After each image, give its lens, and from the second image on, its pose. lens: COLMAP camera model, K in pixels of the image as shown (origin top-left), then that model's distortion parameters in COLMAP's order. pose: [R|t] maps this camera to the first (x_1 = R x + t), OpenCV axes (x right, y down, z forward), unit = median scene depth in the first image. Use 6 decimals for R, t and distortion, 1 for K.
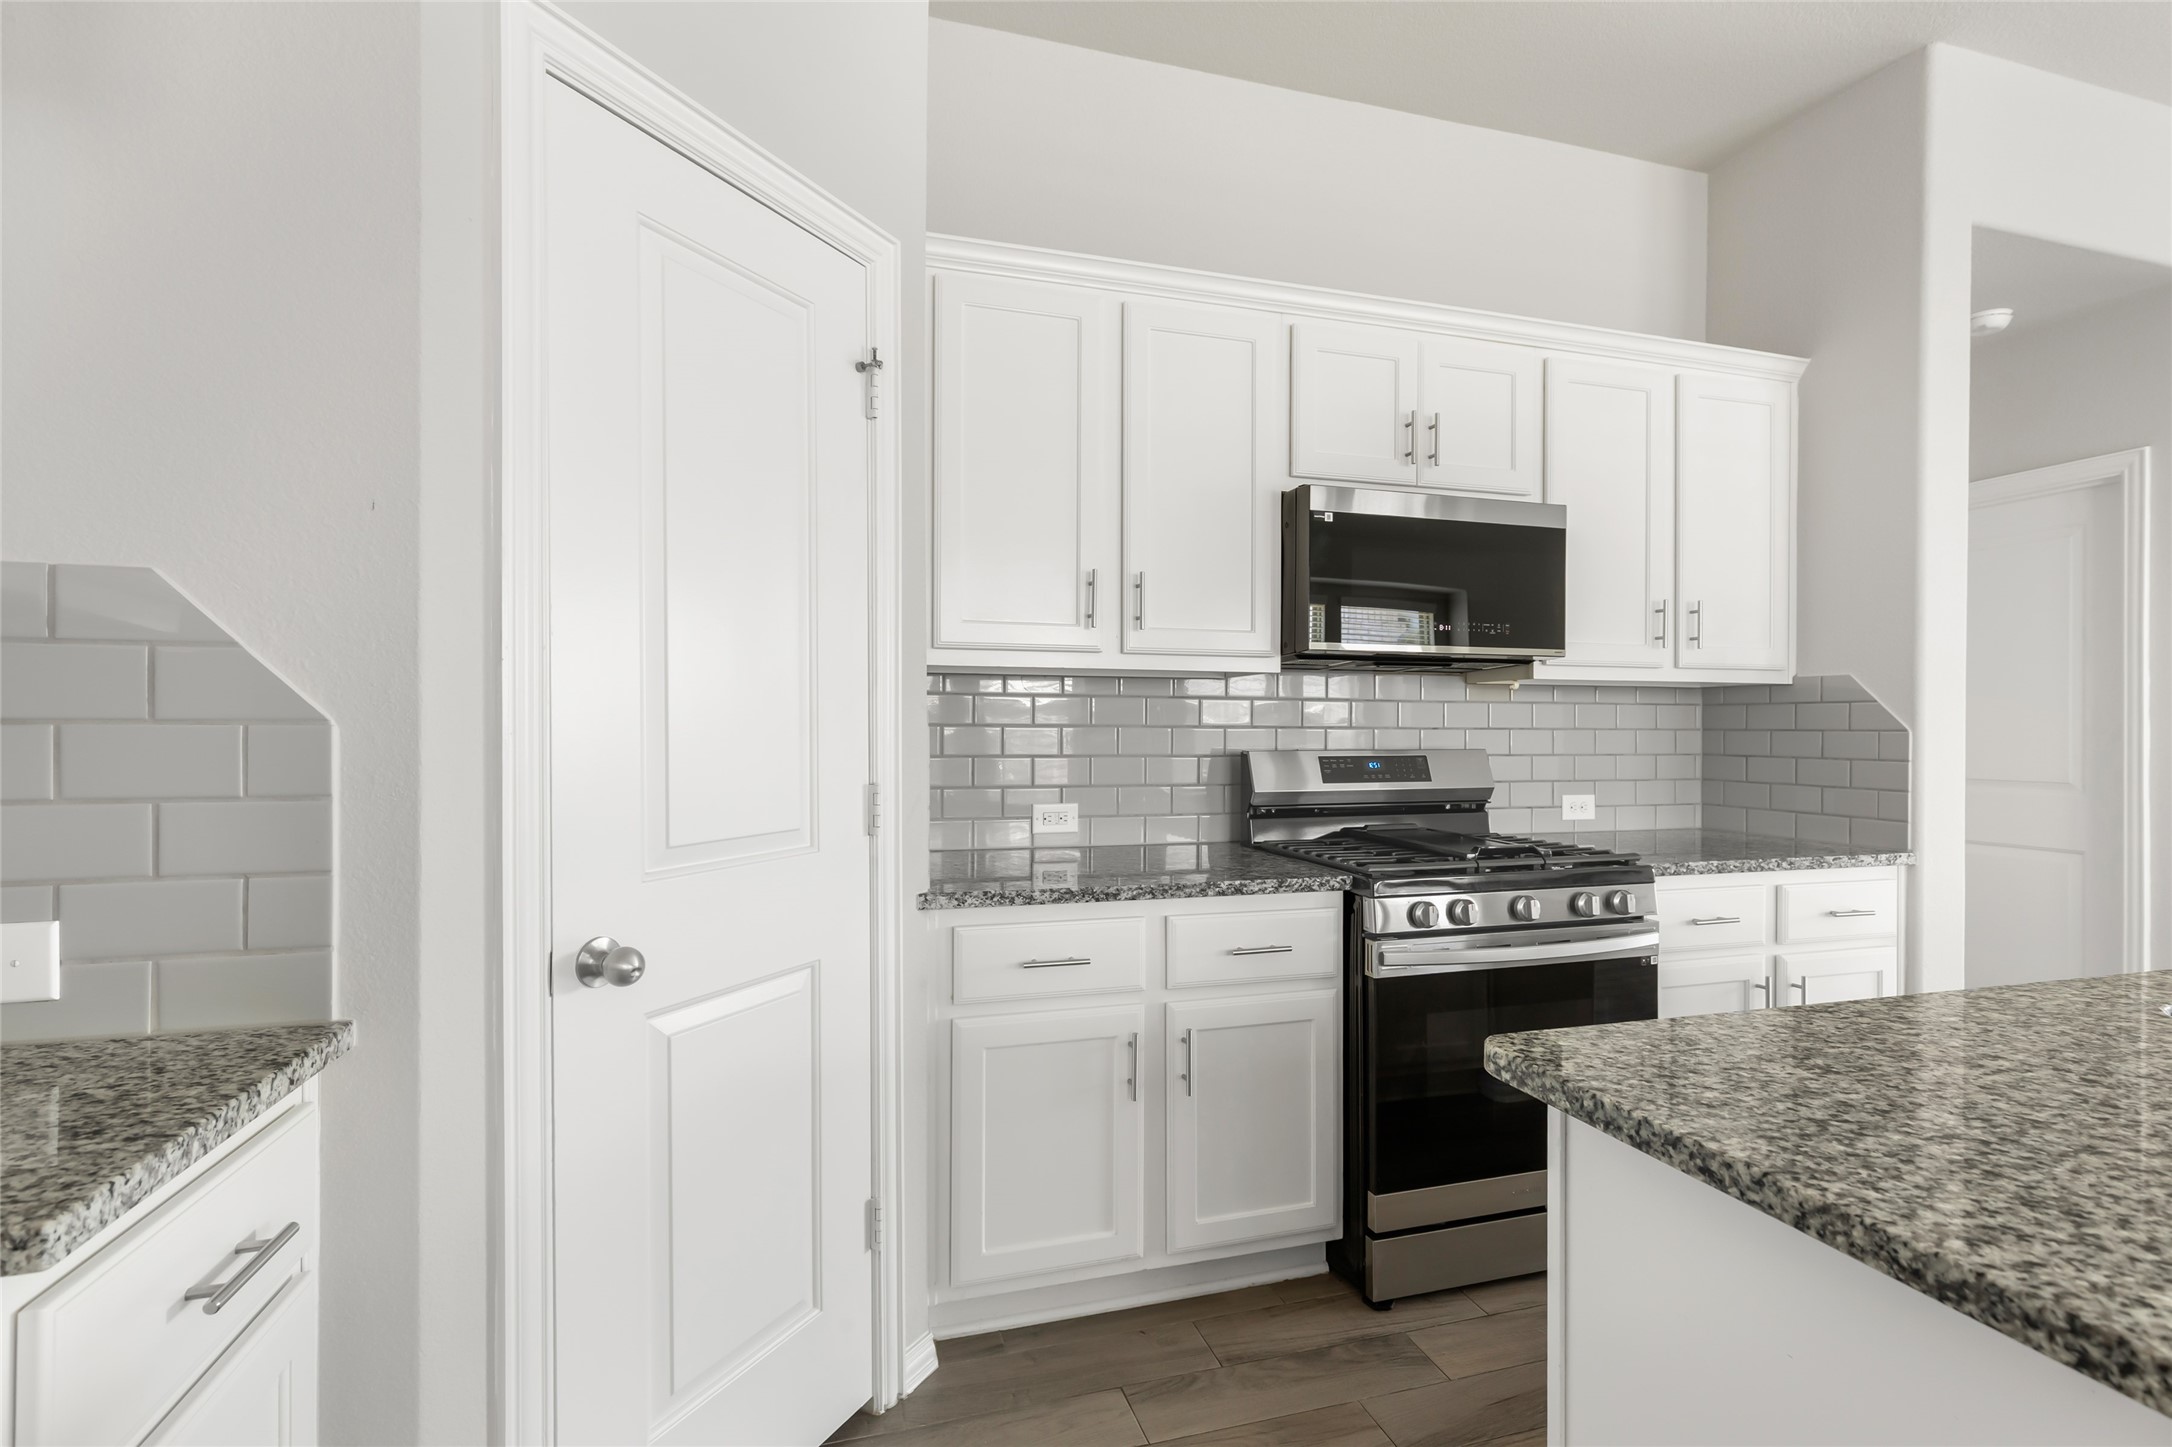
lens RADIAL K [[1016.3, 0, 1098.4], [0, 1016.3, 725.7], [0, 0, 1]] dist [0.001333, 0.000080]
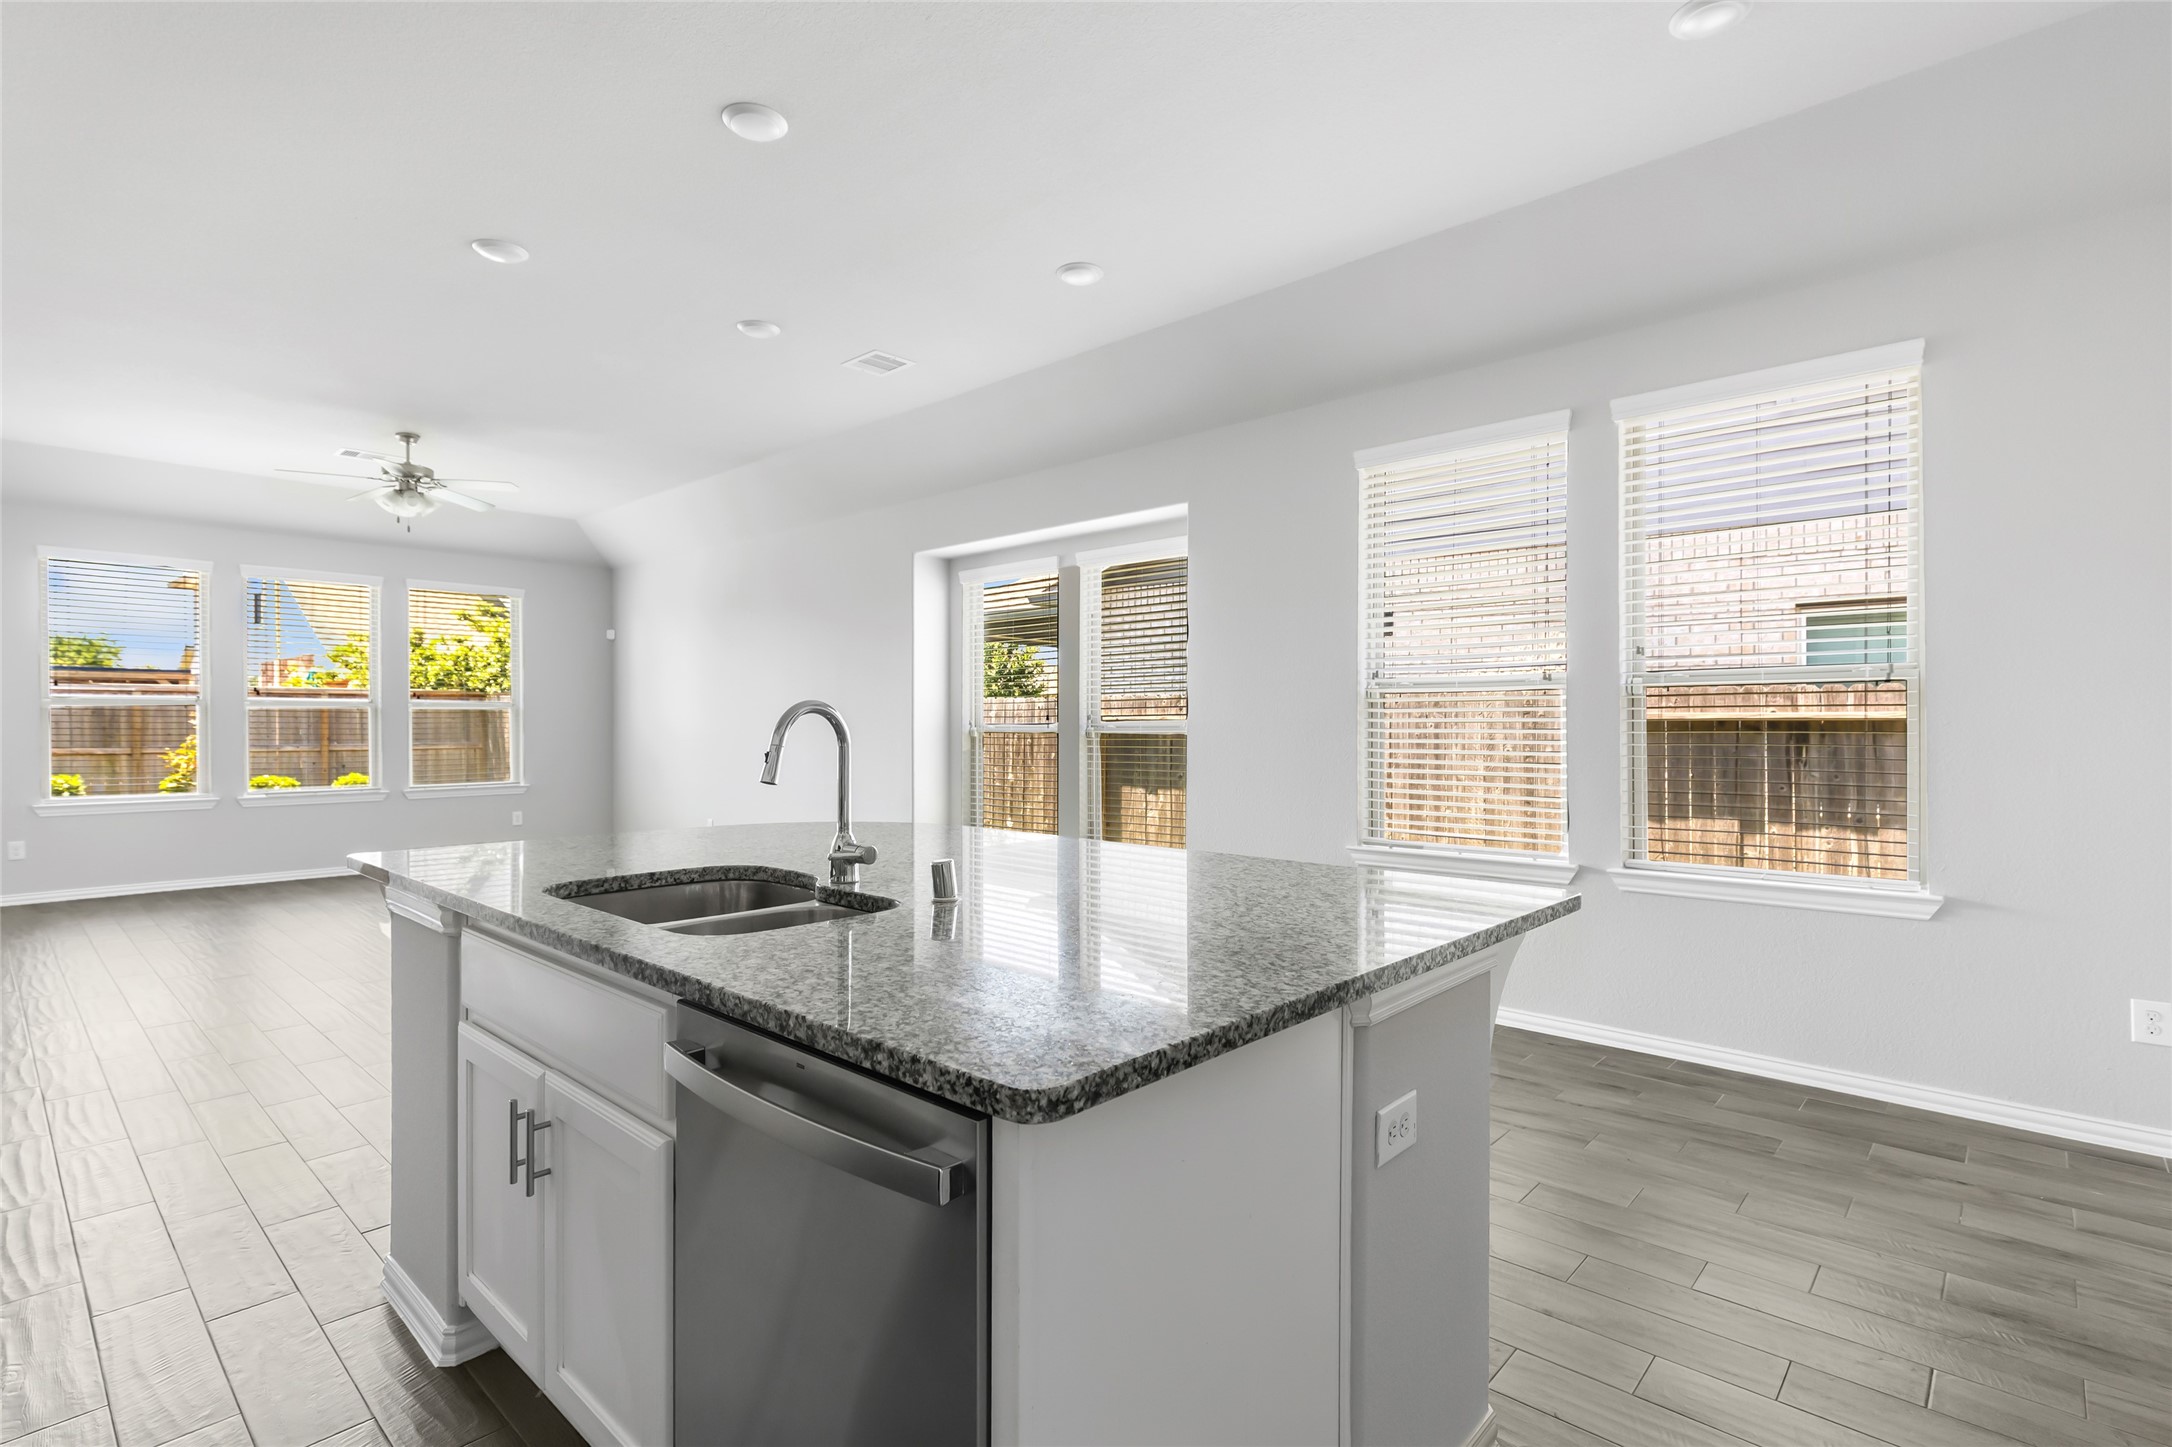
lens RADIAL K [[1016.3, 0, 1108.2], [0, 1016.3, 744.3], [0, 0, 1]] dist [0.001333, 0.000080]
pose [[-0.514173, -0.023039, 0.857377, -0.137239], [-0.001562, 0.999663, 0.025926, 0.001025], [-0.857685, 0.011991, -0.514036, 0.527493]]
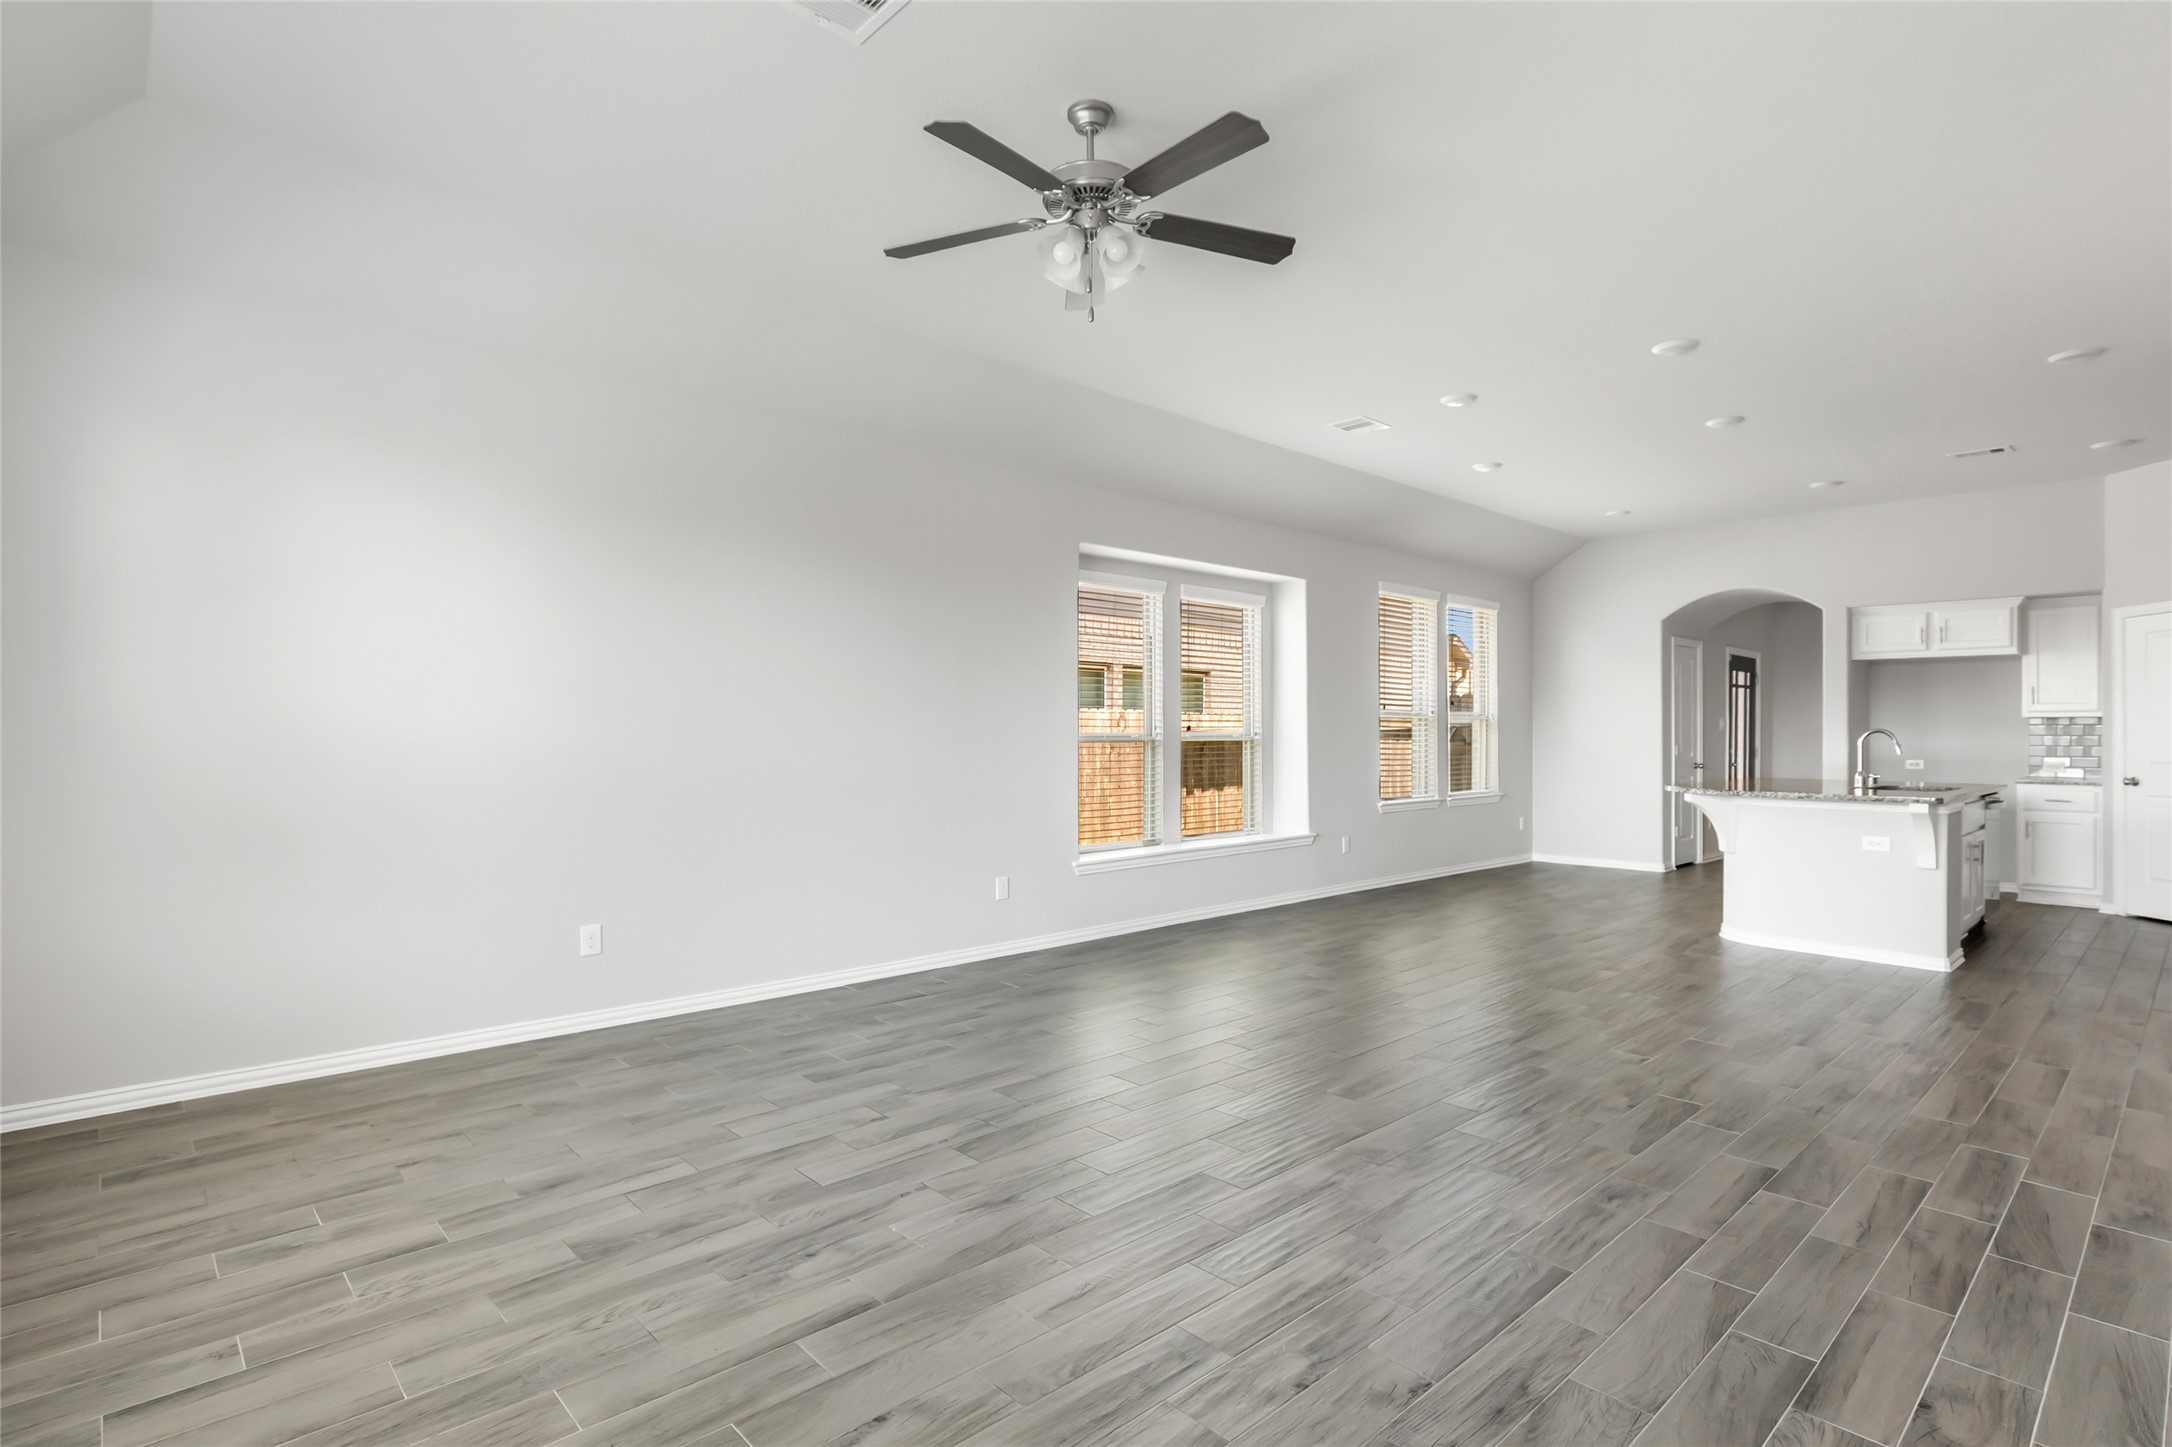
lens RADIAL K [[1063.8, 0, 1063.3], [0, 1063.8, 736.2], [0, 0, 1]] dist [-0.010484, 0.002876]
pose [[-0.904087, -0.009048, -0.427252, 3.357775], [-0.010019, 0.999950, 0.000026, 0.026837], [0.427231, 0.004304, -0.904132, 1.761501]]
